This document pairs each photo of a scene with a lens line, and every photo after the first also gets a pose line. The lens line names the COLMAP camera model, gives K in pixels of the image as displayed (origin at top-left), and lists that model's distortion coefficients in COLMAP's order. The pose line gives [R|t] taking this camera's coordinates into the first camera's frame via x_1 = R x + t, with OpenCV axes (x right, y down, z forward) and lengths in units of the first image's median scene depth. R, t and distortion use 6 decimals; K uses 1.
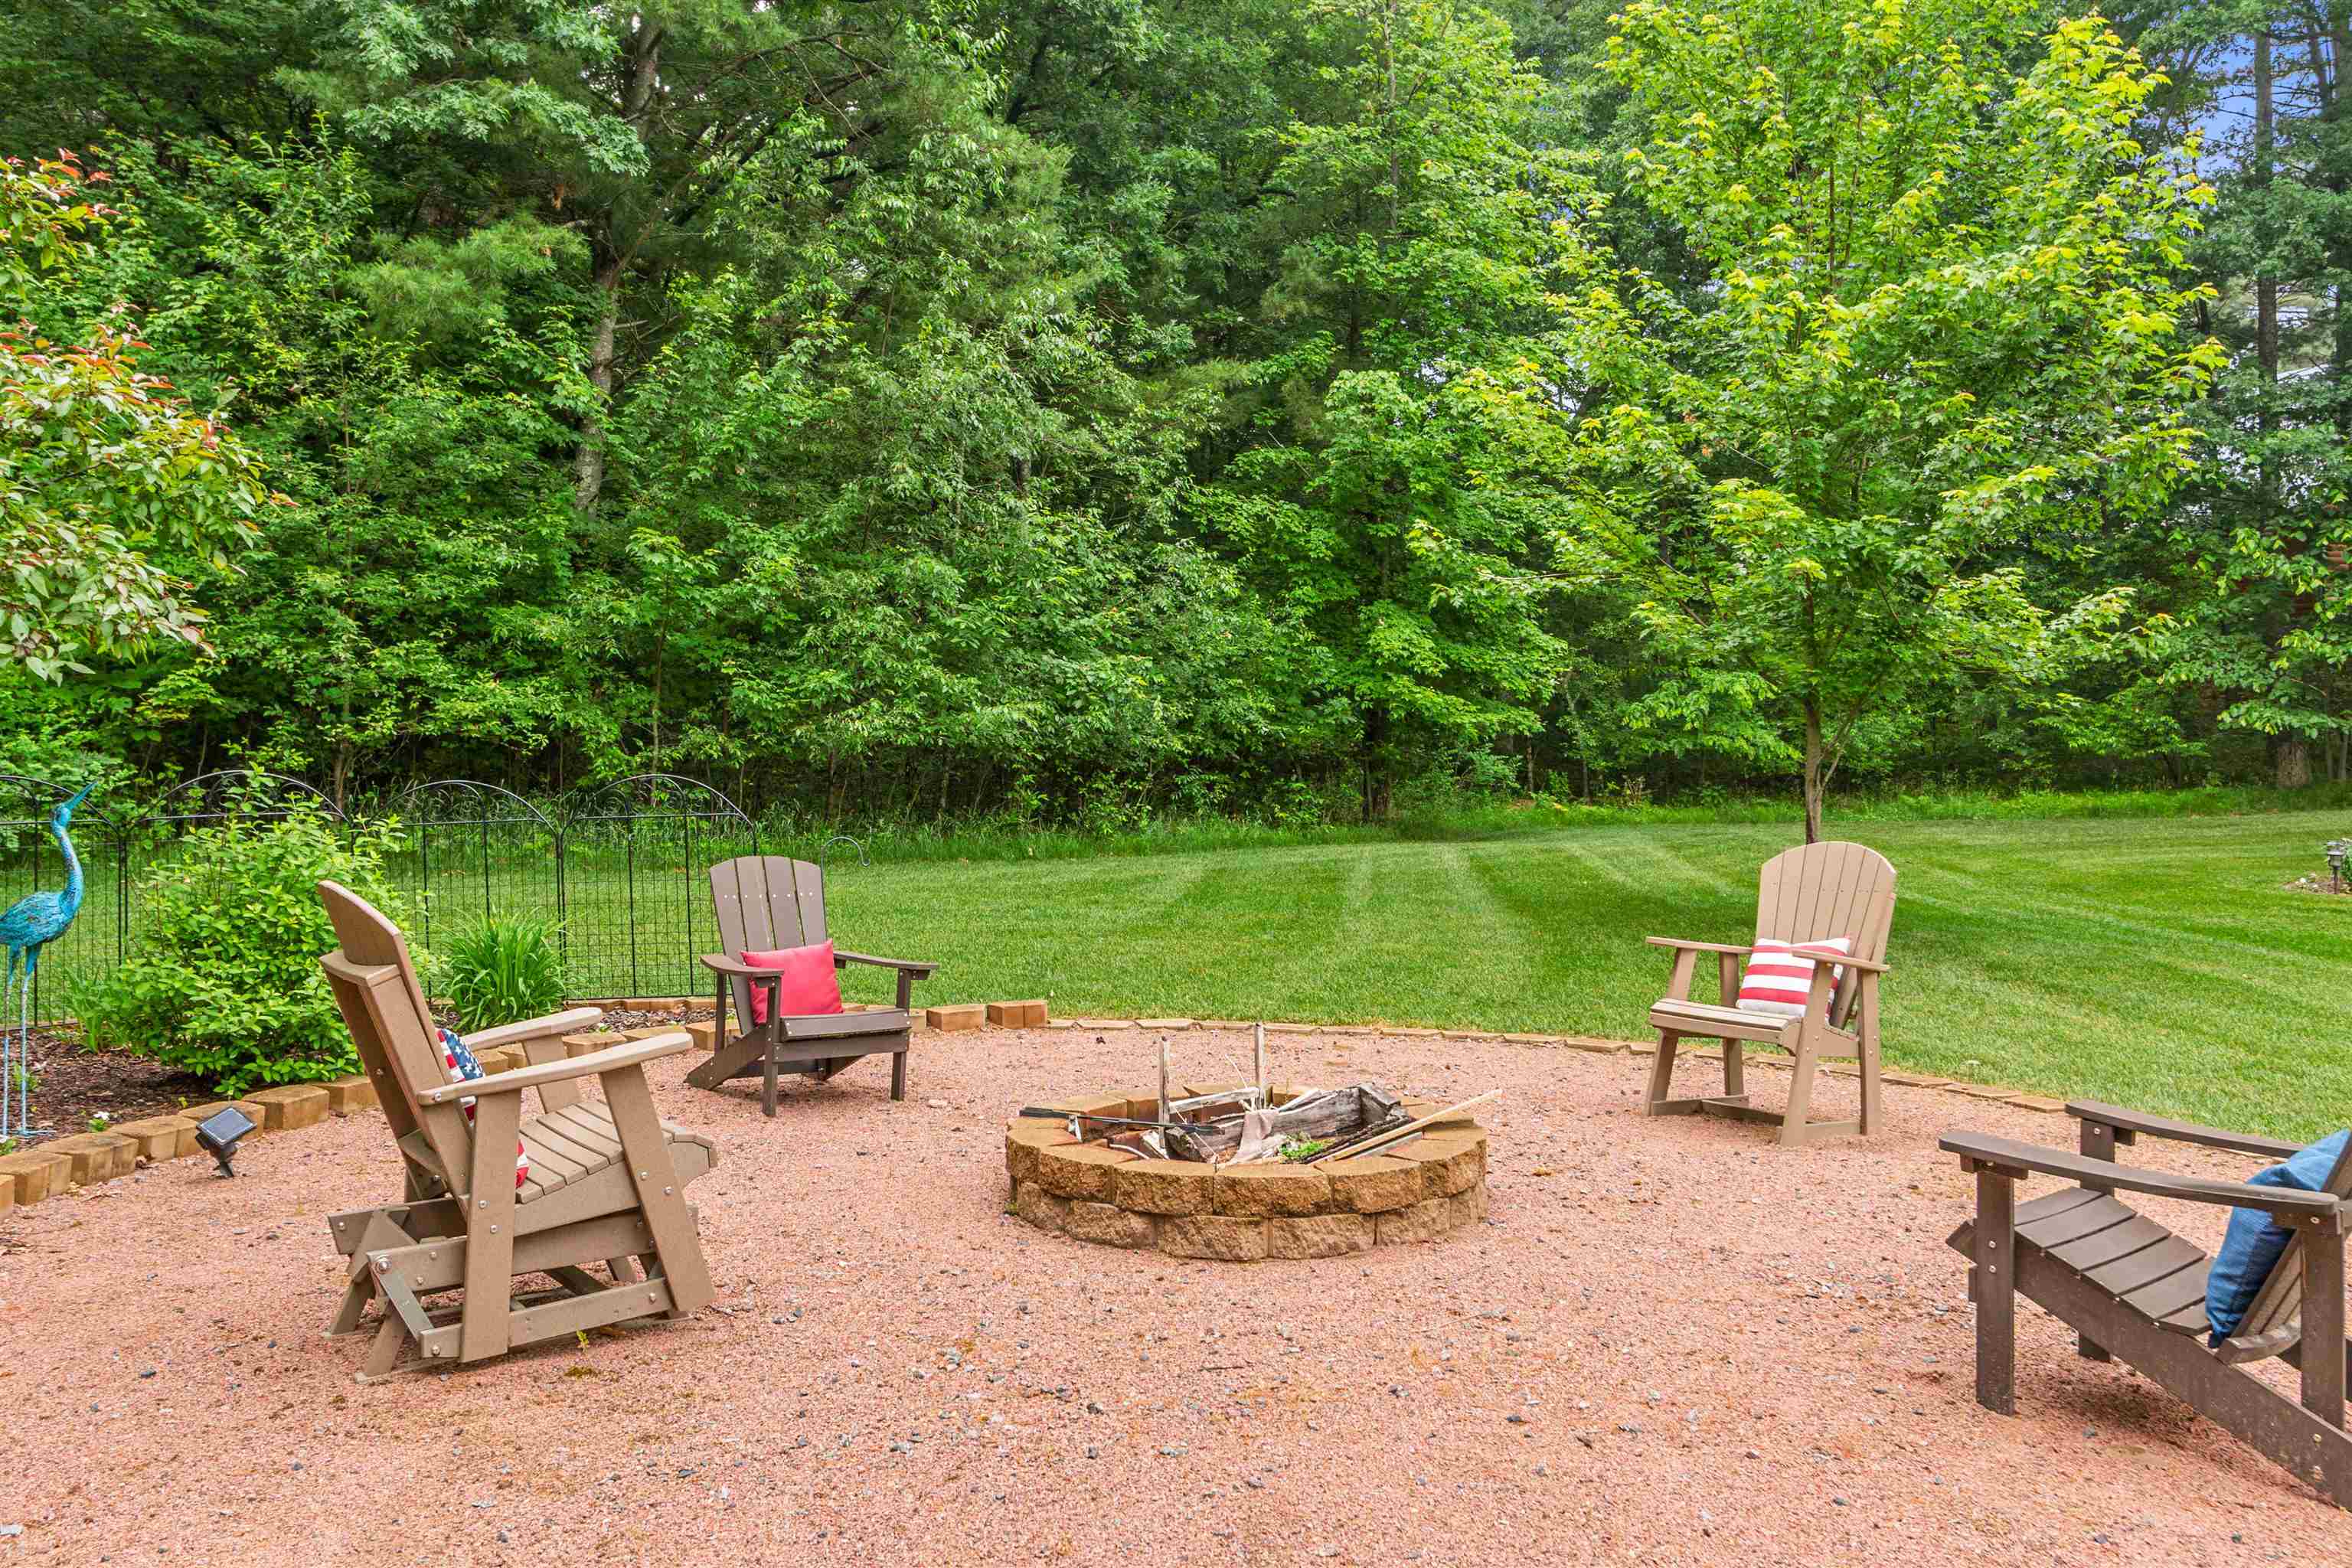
lens RADIAL K [[1809.1, 0, 1177.5], [0, 1809.1, 699.8], [0, 0, 1]] dist [0.002903, 0.000949]
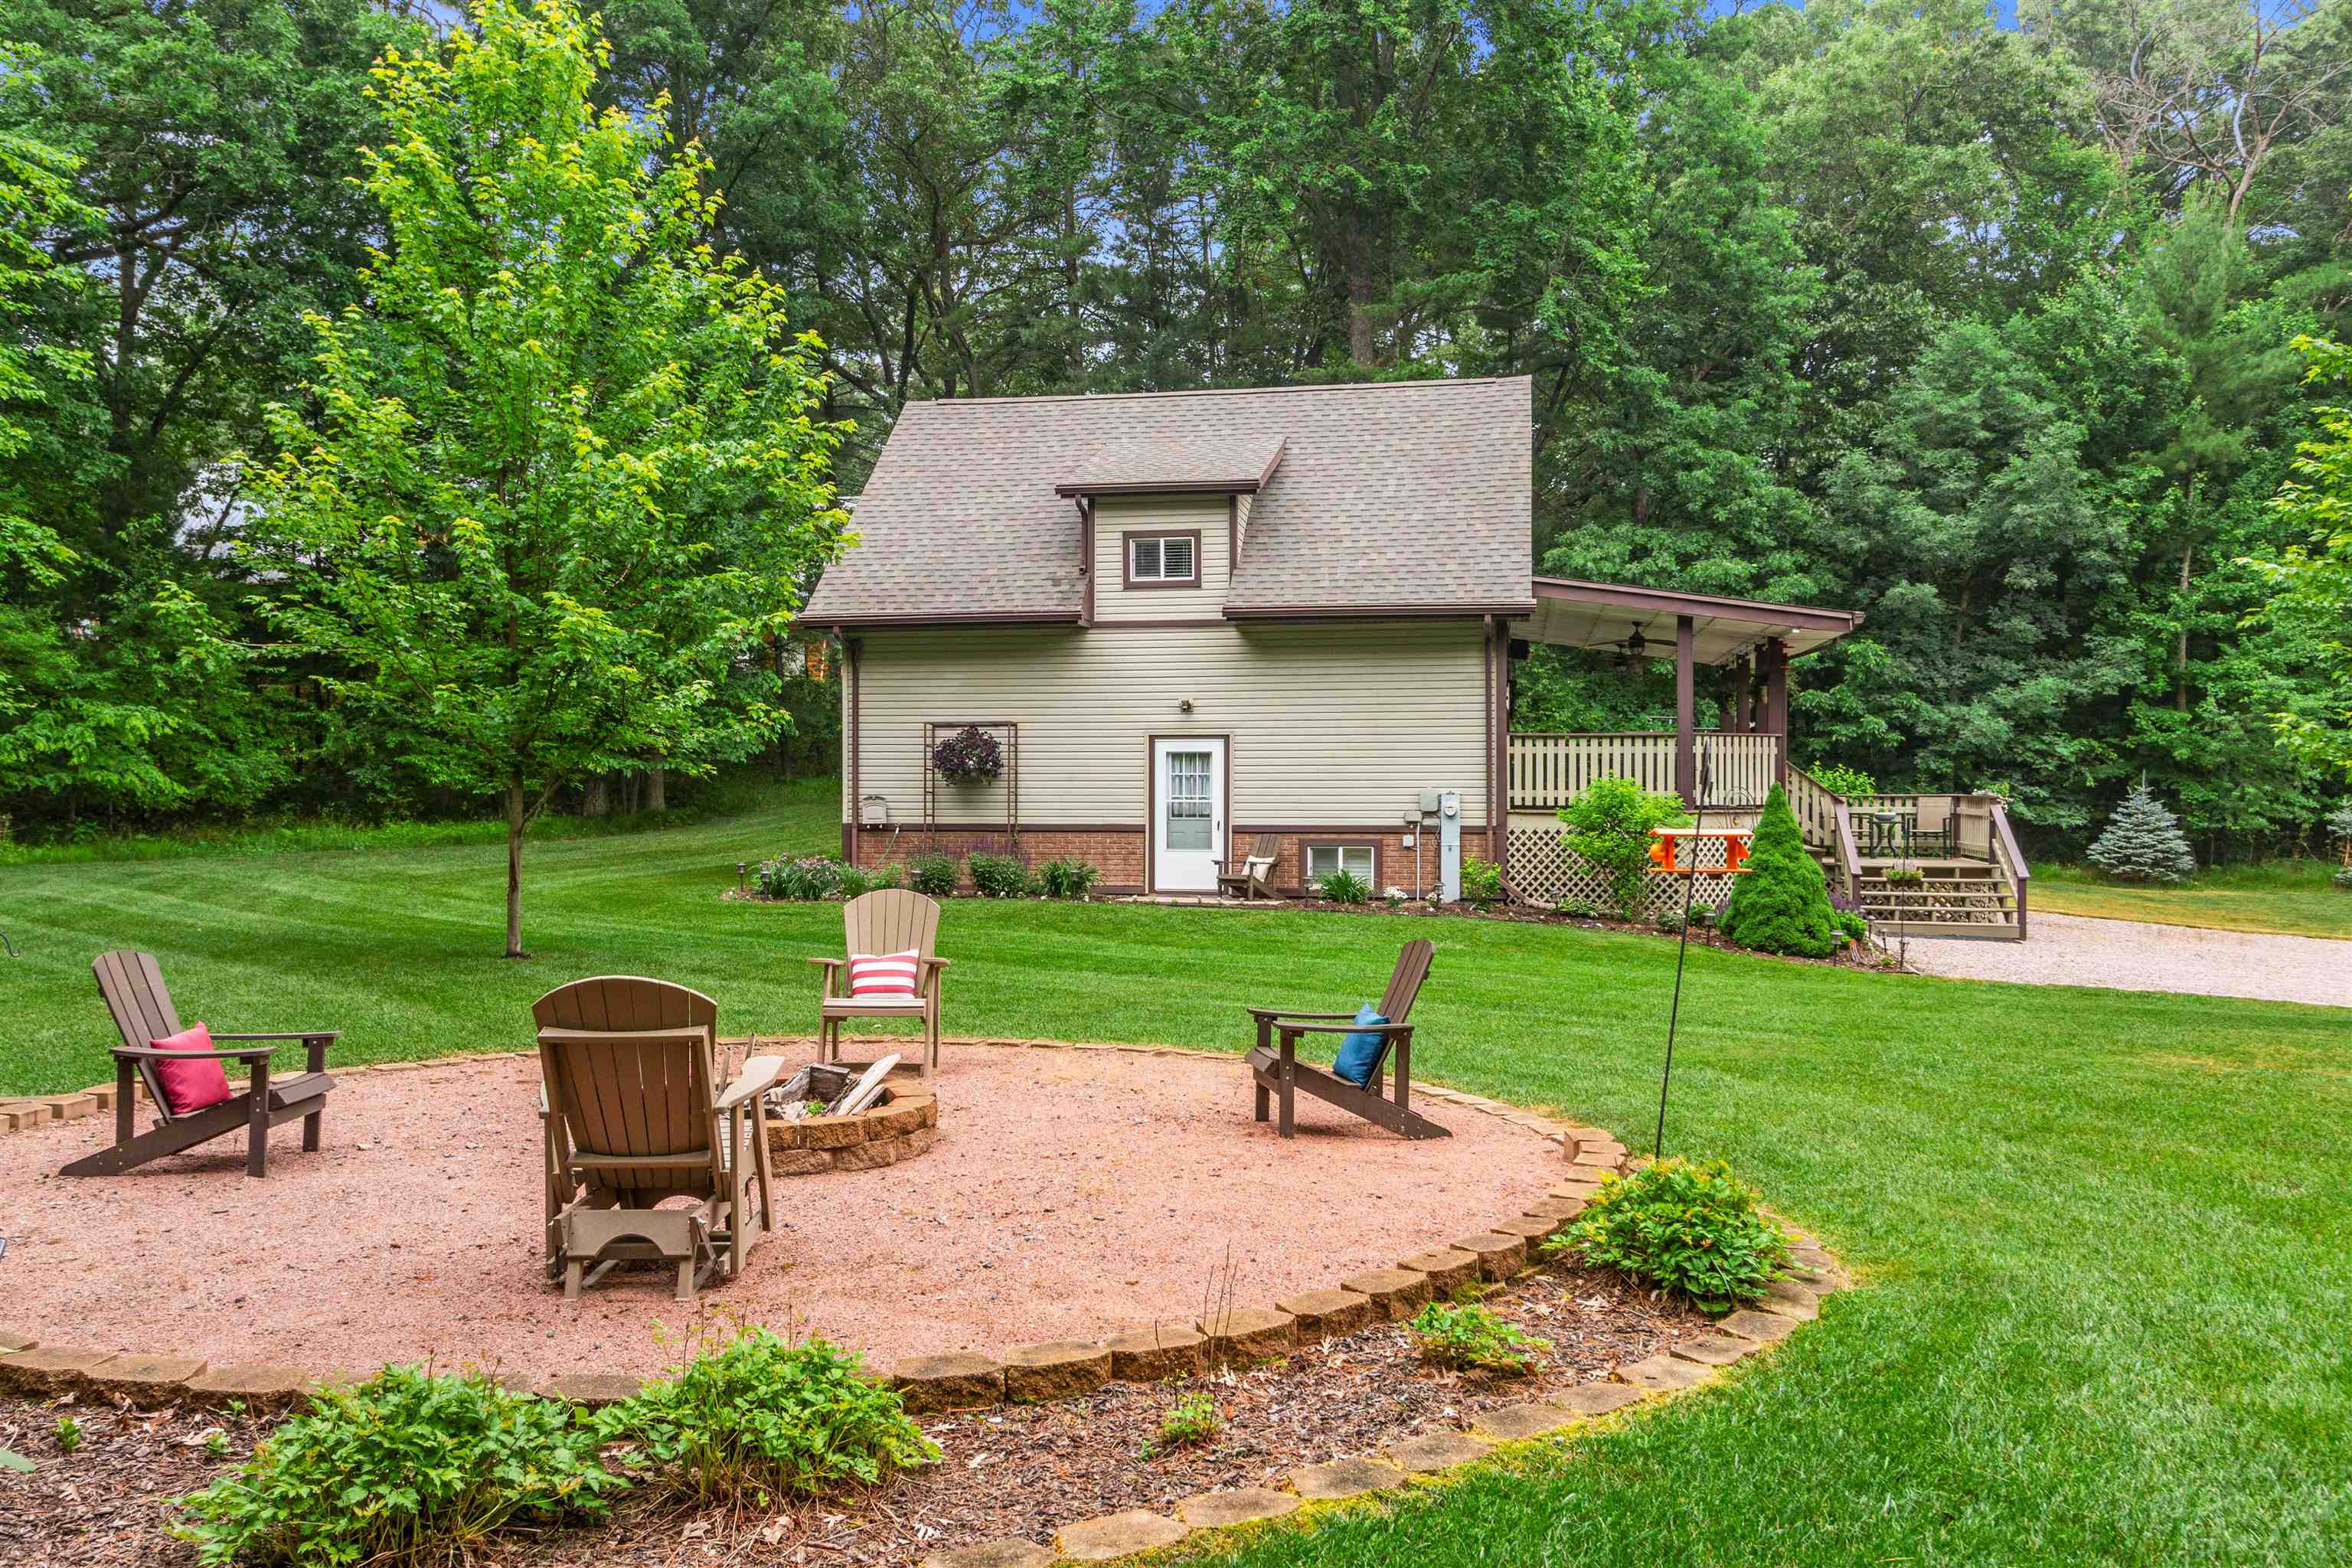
lens RADIAL K [[1826.6, 0, 1176.0], [0, 1826.6, 784.0], [0, 0, 1]] dist [0.003978, -0.005443]
pose [[0.572812, 0.000371, 0.819687, -0.171157], [-0.031302, 0.999280, 0.021422, -0.011743], [-0.819089, -0.037929, 0.572411, -0.022331]]
